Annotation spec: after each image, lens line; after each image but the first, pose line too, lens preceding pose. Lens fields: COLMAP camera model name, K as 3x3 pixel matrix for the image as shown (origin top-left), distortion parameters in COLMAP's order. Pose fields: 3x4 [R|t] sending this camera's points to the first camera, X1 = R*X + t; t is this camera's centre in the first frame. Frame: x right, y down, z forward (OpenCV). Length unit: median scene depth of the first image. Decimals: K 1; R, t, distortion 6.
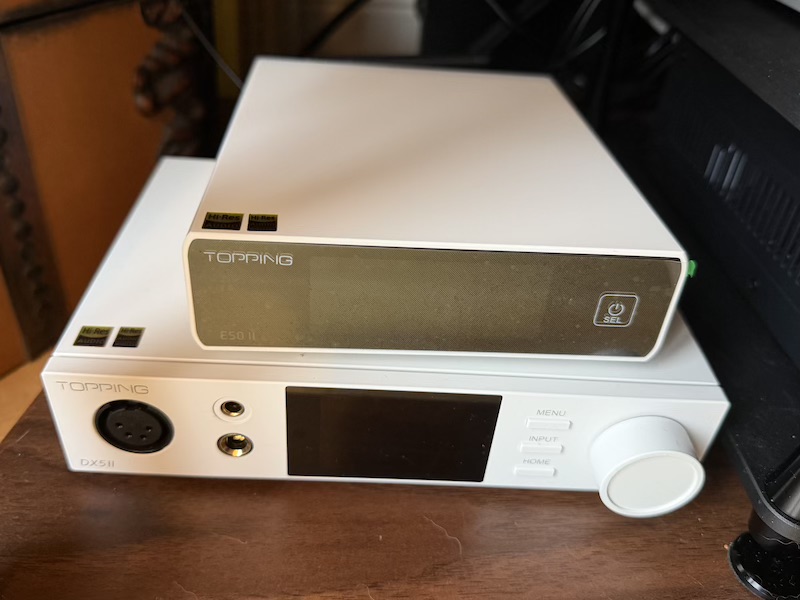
lens RADIAL K [[675.1, 0, 400.0], [0, 675.1, 300.0], [0, 0, 1]] dist [-0.001195, -0.022164]
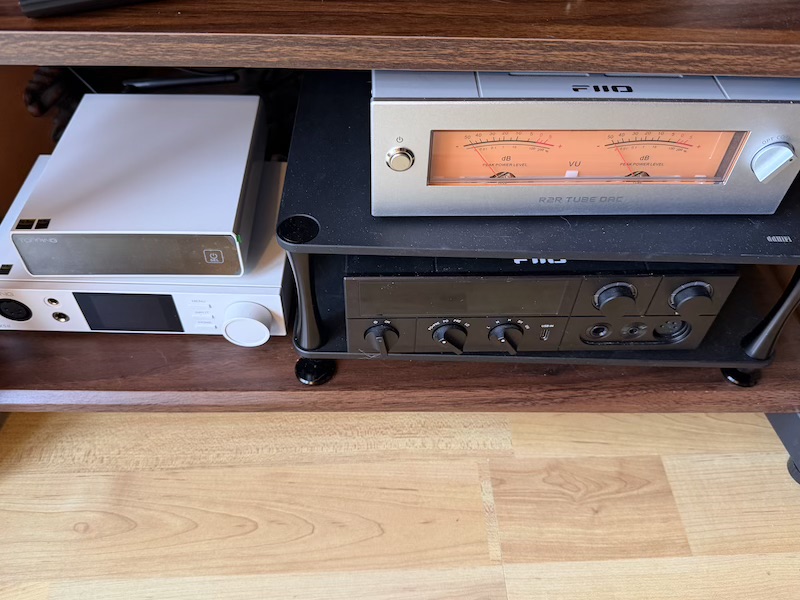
lens RADIAL K [[675.1, 0, 400.0], [0, 675.1, 300.0], [0, 0, 1]] dist [-0.001195, -0.022164]
pose [[0.997719, -0.013774, -0.066080, 1.010121], [0.027961, 0.975354, 0.218868, -0.288660], [0.061437, -0.220217, 0.973514, -1.056979]]
